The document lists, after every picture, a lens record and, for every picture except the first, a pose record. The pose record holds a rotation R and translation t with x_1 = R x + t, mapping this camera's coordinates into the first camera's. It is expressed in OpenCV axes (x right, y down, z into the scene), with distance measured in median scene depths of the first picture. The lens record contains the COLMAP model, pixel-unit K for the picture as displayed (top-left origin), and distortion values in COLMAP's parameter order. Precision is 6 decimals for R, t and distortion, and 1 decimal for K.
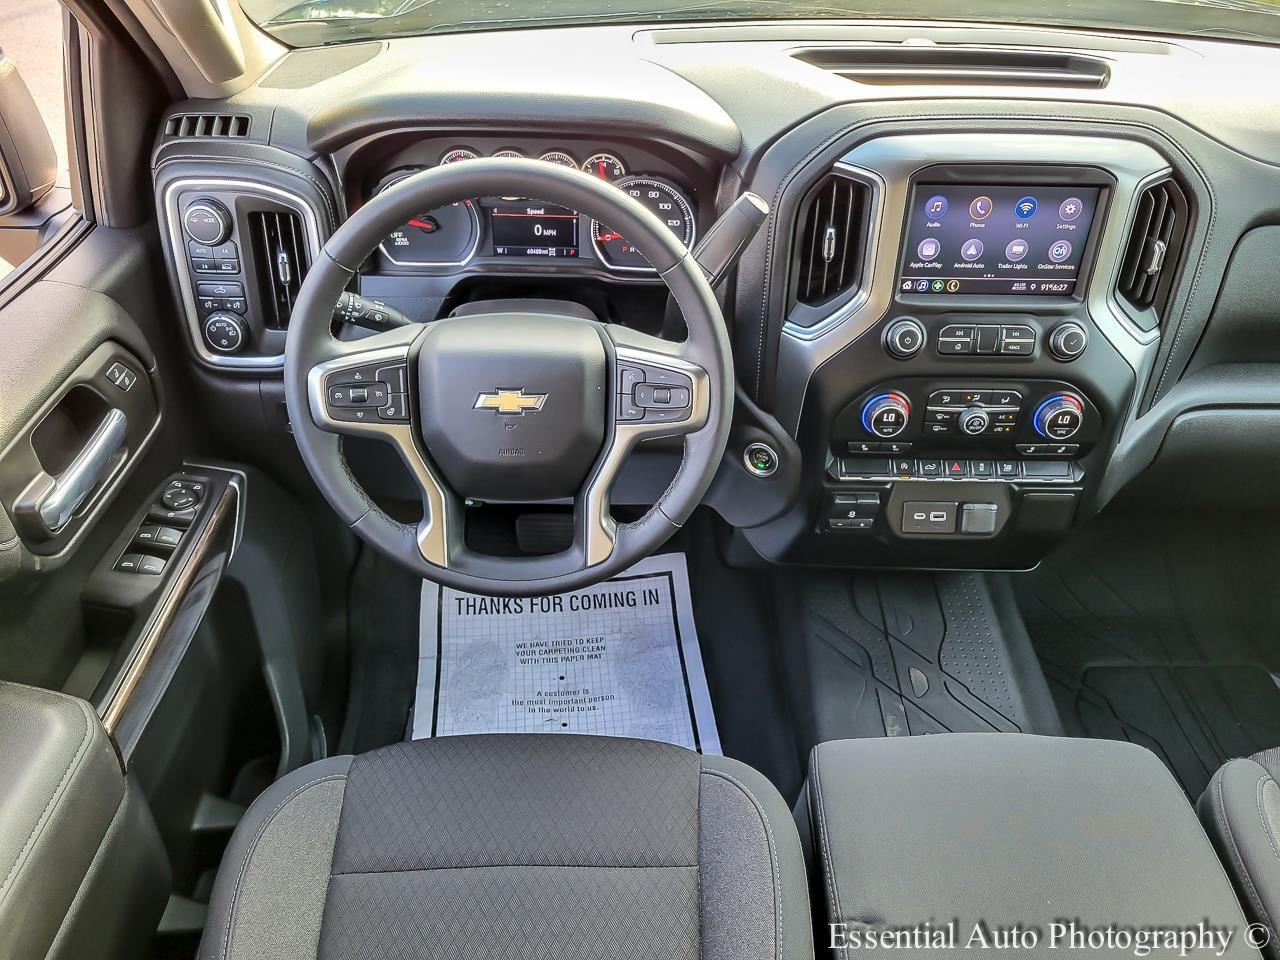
lens RADIAL K [[981.8, 0, 640.0], [0, 981.8, 480.0], [0, 0, 1]] dist [0.006720, 0.002556]
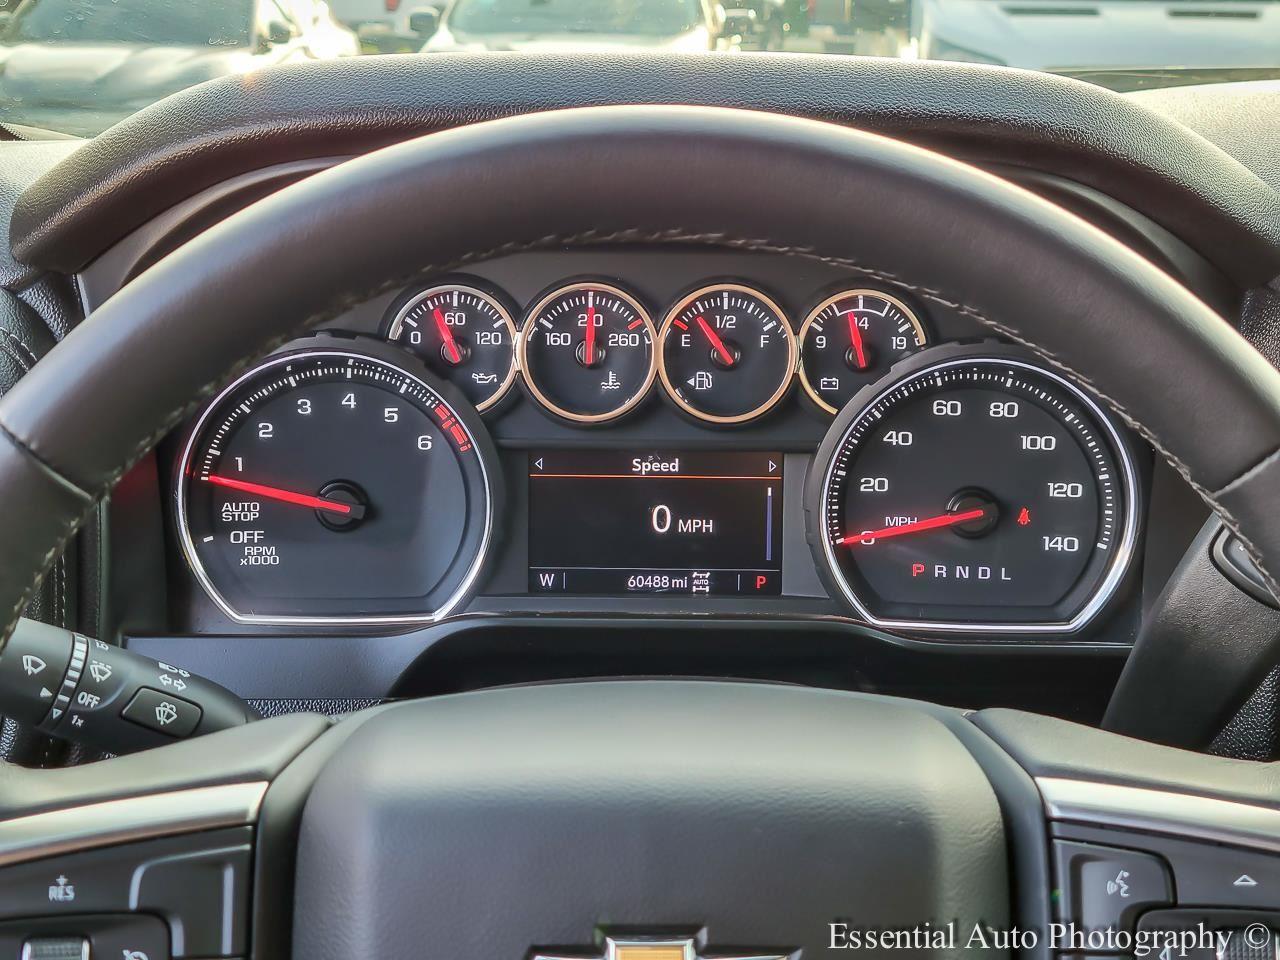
lens RADIAL K [[1919.1, 0, 640.0], [0, 1919.1, 480.0], [0, 0, 1]] dist [0.062557, -0.033226]
pose [[0.999510, -0.012862, -0.028547, -0.093714], [0.000346, 0.916209, -0.400700, 0.000284], [0.031309, 0.400494, 0.915764, 0.391191]]
